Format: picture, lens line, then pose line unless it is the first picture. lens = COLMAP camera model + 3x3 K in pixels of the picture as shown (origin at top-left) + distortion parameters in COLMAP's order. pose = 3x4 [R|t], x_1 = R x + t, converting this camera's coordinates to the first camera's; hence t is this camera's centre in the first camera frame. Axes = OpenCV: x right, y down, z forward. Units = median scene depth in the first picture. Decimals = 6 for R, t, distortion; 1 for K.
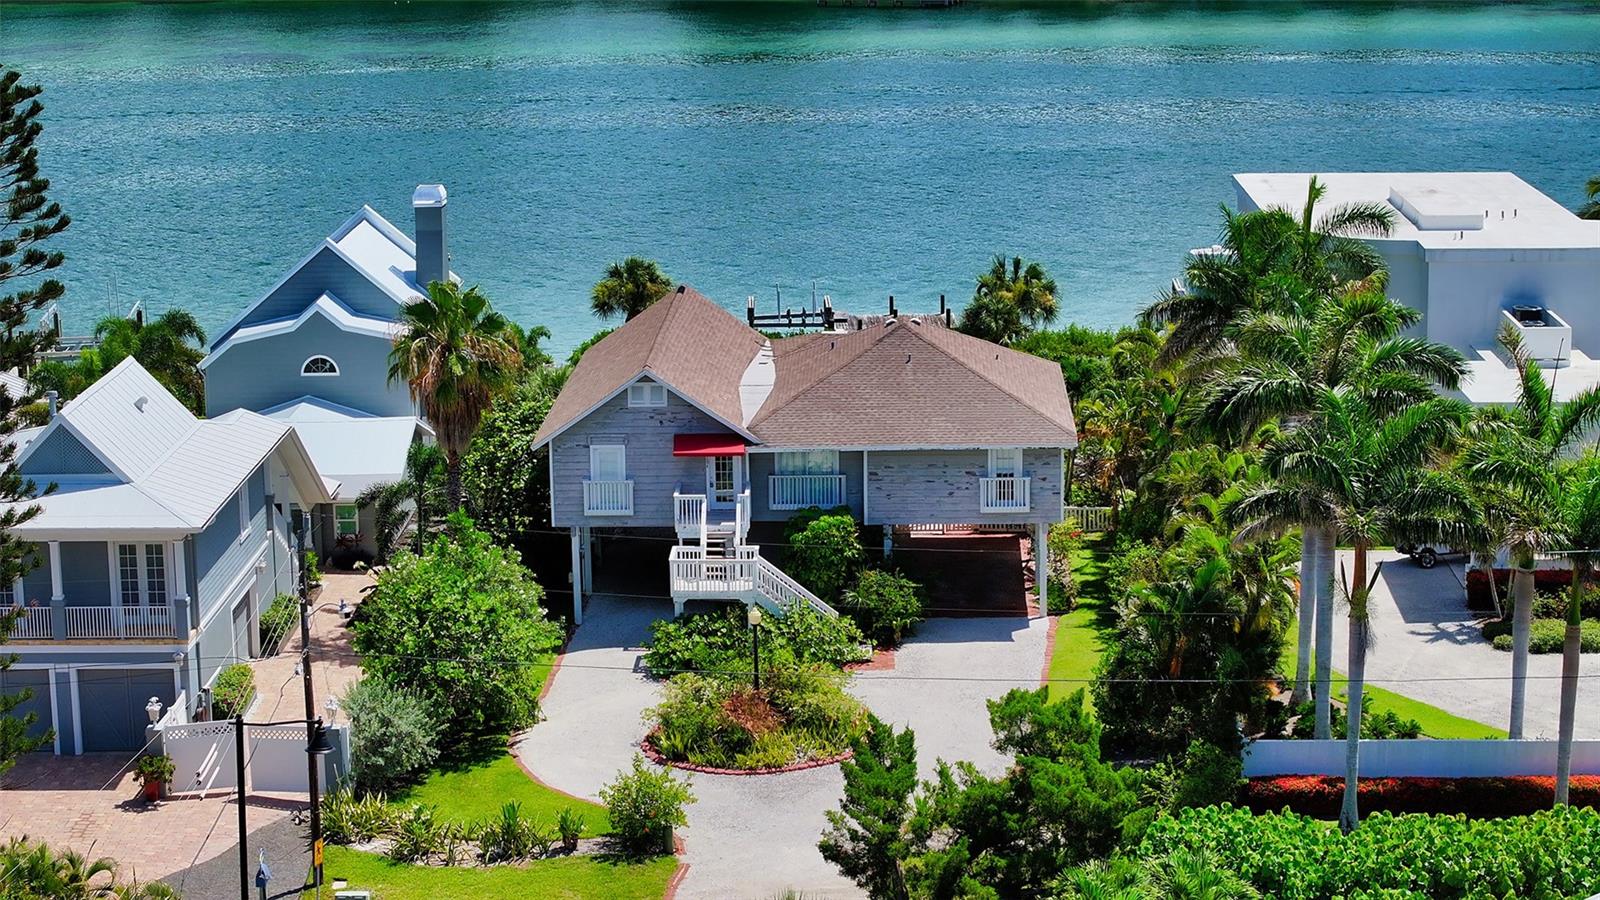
lens RADIAL K [[3217.5, 0, 800.0], [0, 3217.5, 450.0], [0, 0, 1]] dist [-0.186038, 0.770670]
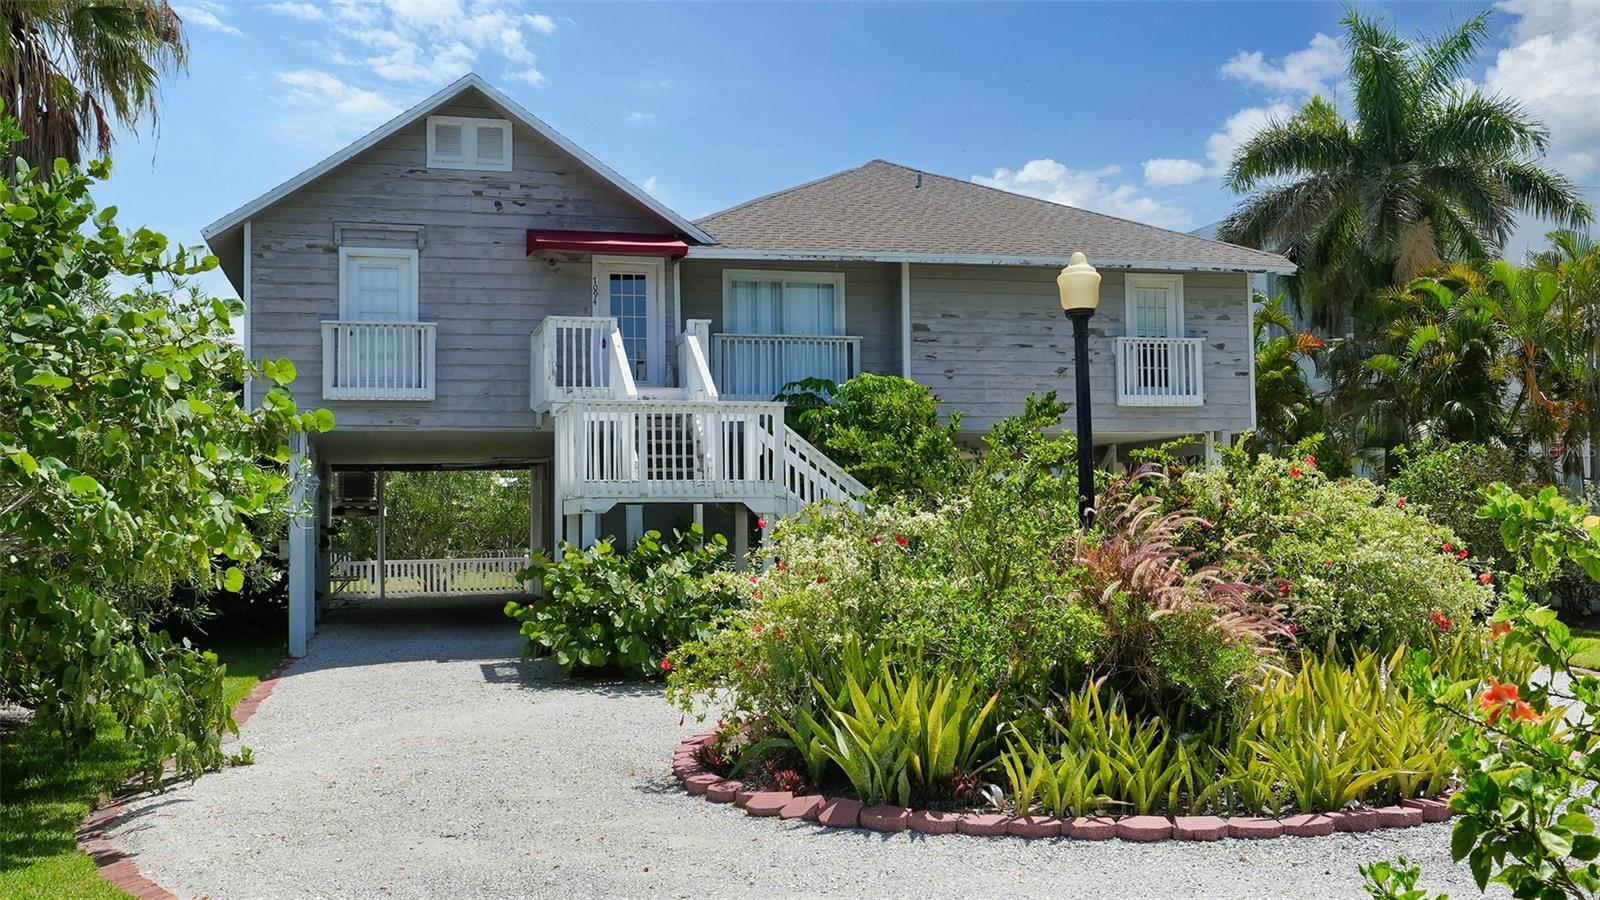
lens RADIAL K [[1555.4, 0, 800.0], [0, 1555.4, 450.0], [0, 0, 1]] dist [0.016019, 0.003161]
pose [[0.955933, 0.014500, 0.293227, -0.067747], [0.061249, 0.966952, -0.247493, 0.086361], [-0.287125, 0.254546, 0.923453, 0.788004]]
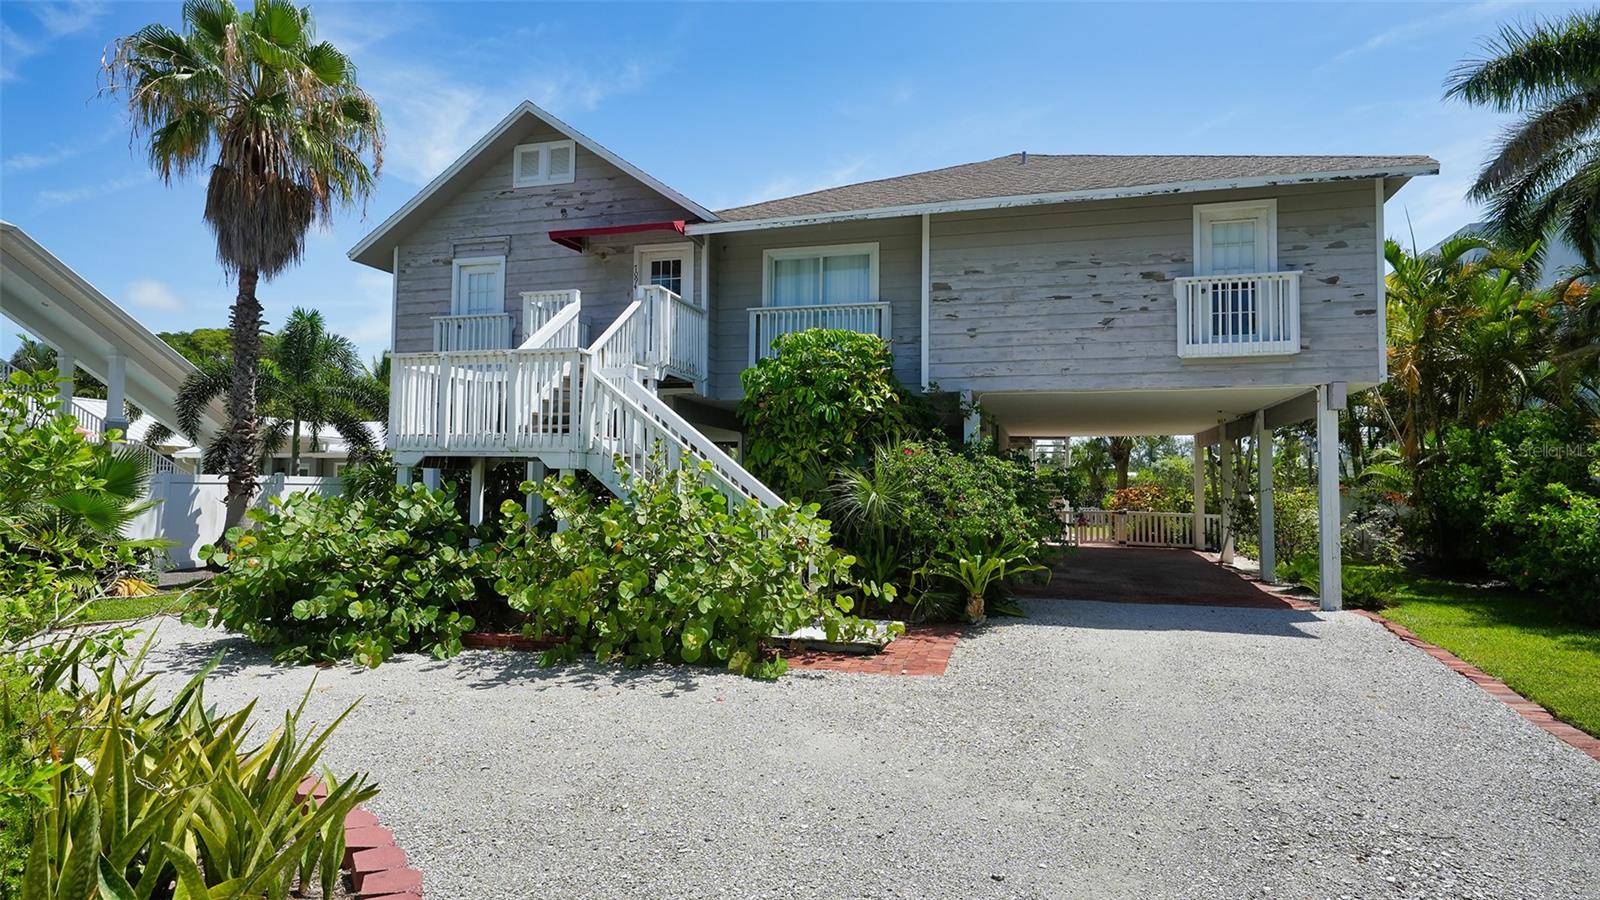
lens RADIAL K [[854.9, 0, 800.0], [0, 854.9, 450.0], [0, 0, 1]] dist [0.008798, 0.000223]
pose [[0.970297, 0.012213, -0.241607, 0.034056], [-0.072459, 0.967545, -0.242086, 0.065566], [0.230809, 0.252402, 0.939692, 0.882990]]
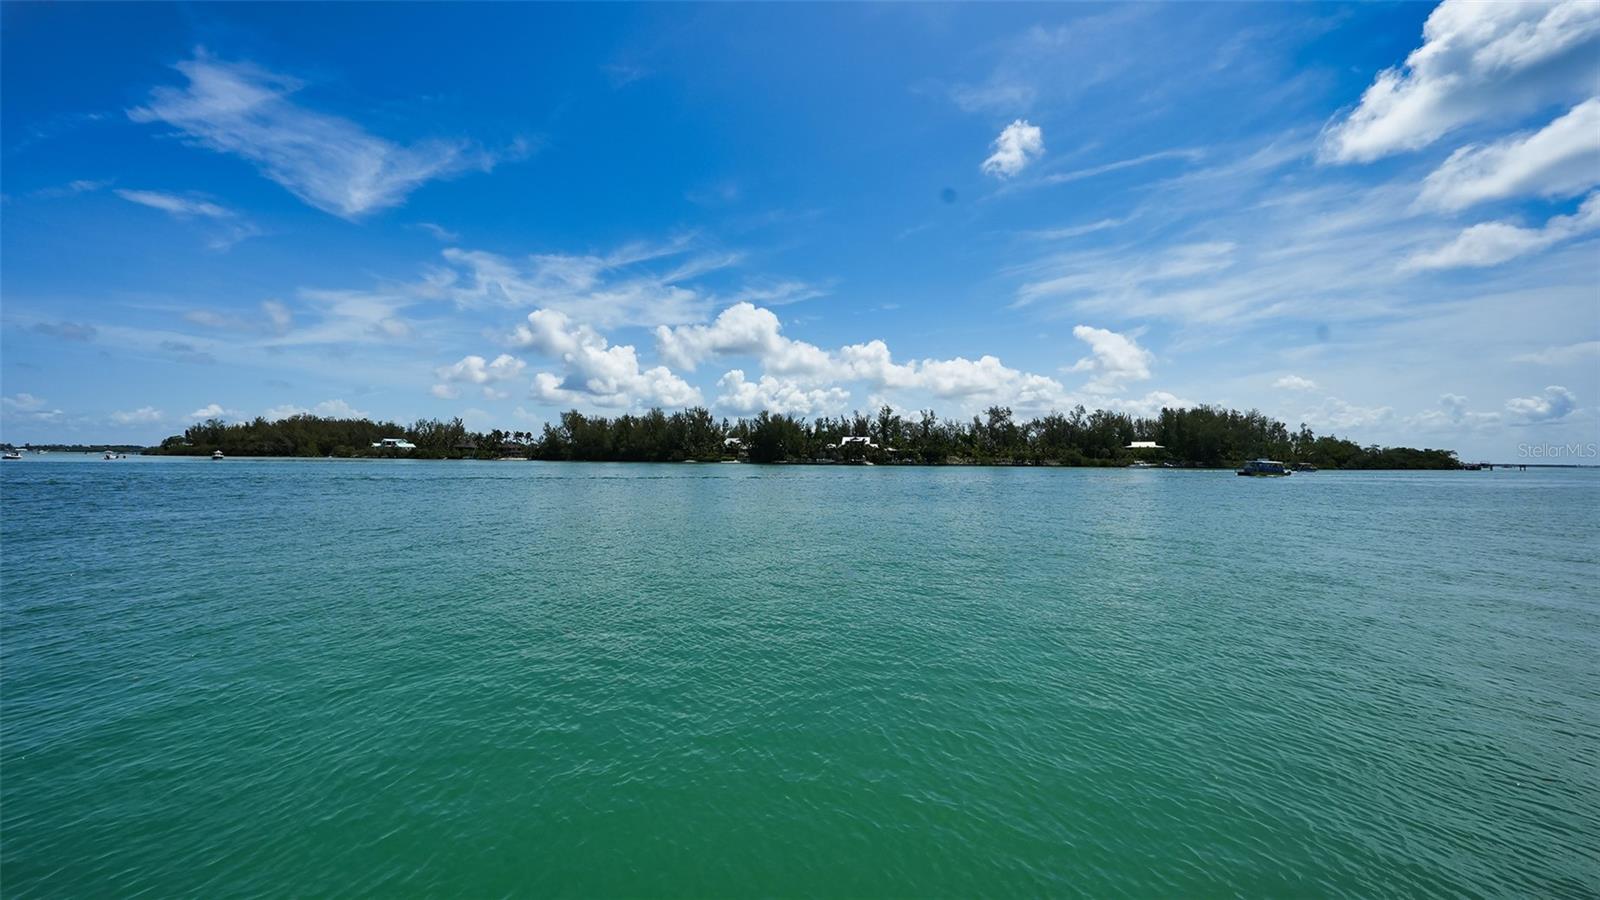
lens RADIAL K [[552.4, 0, 800.0], [0, 552.4, 450.0], [0, 0, 1]] dist [-0.028096, 0.006841]
pose [[0.999633, 0.023112, 0.014163, 0.037861], [-0.019434, 0.975318, -0.219949, -0.081372], [-0.018897, 0.219593, 0.975408, 1.563728]]
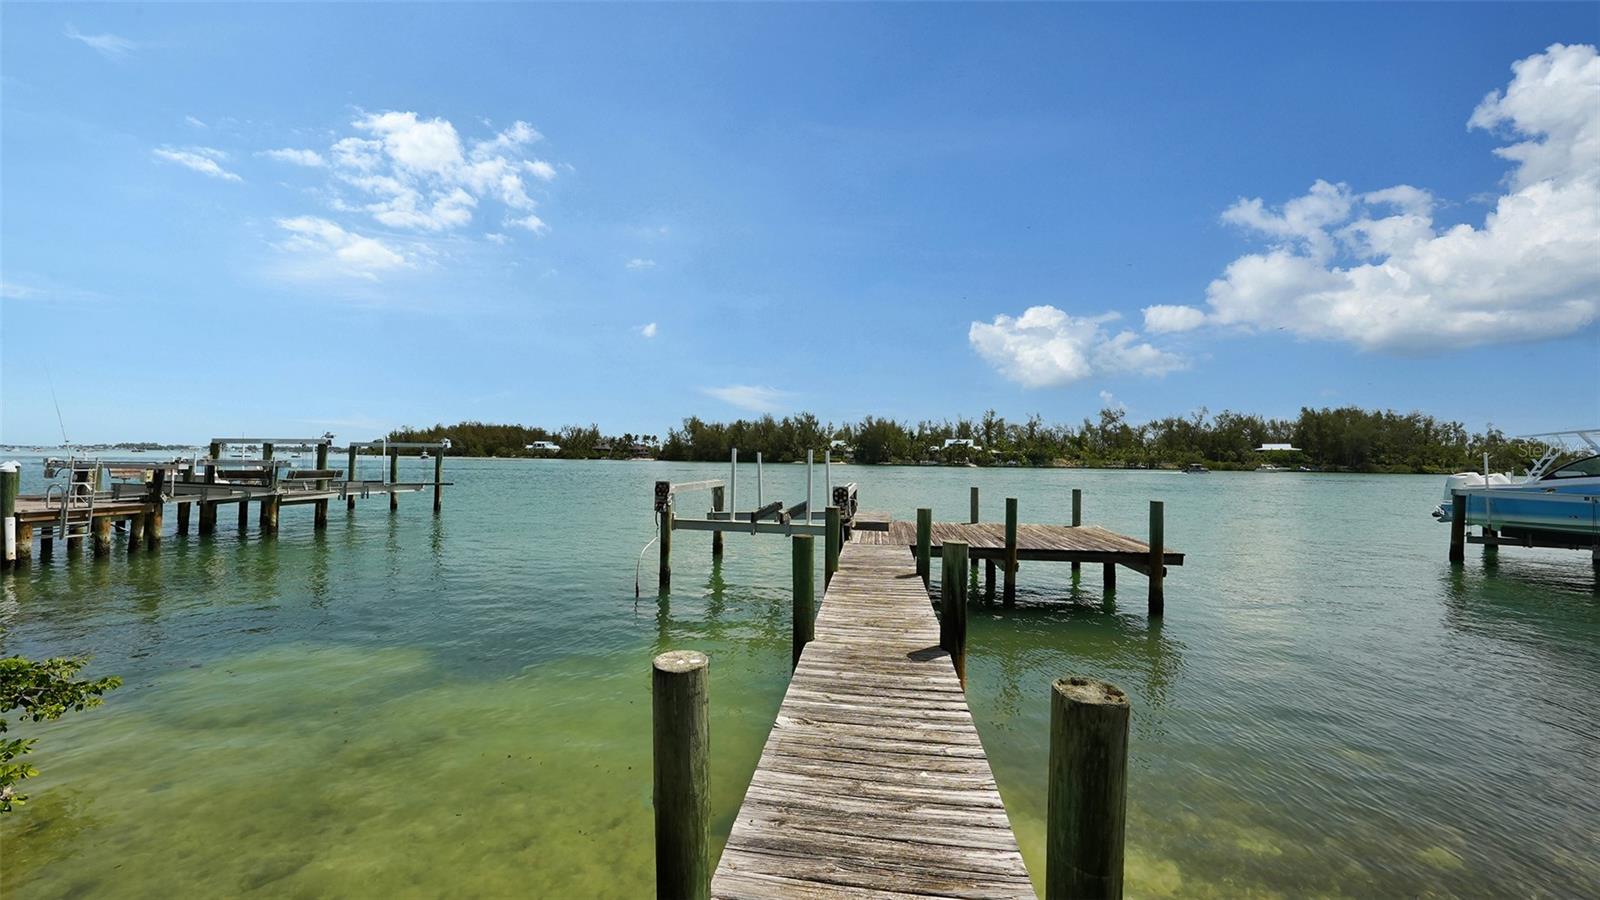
lens RADIAL K [[552.4, 0, 800.0], [0, 552.4, 450.0], [0, 0, 1]] dist [-0.028096, 0.006841]
pose [[0.985818, 0.024734, -0.165987, 0.024124], [-0.060841, 0.974467, -0.216131, -0.049117], [0.156403, 0.223165, 0.962152, 1.419981]]
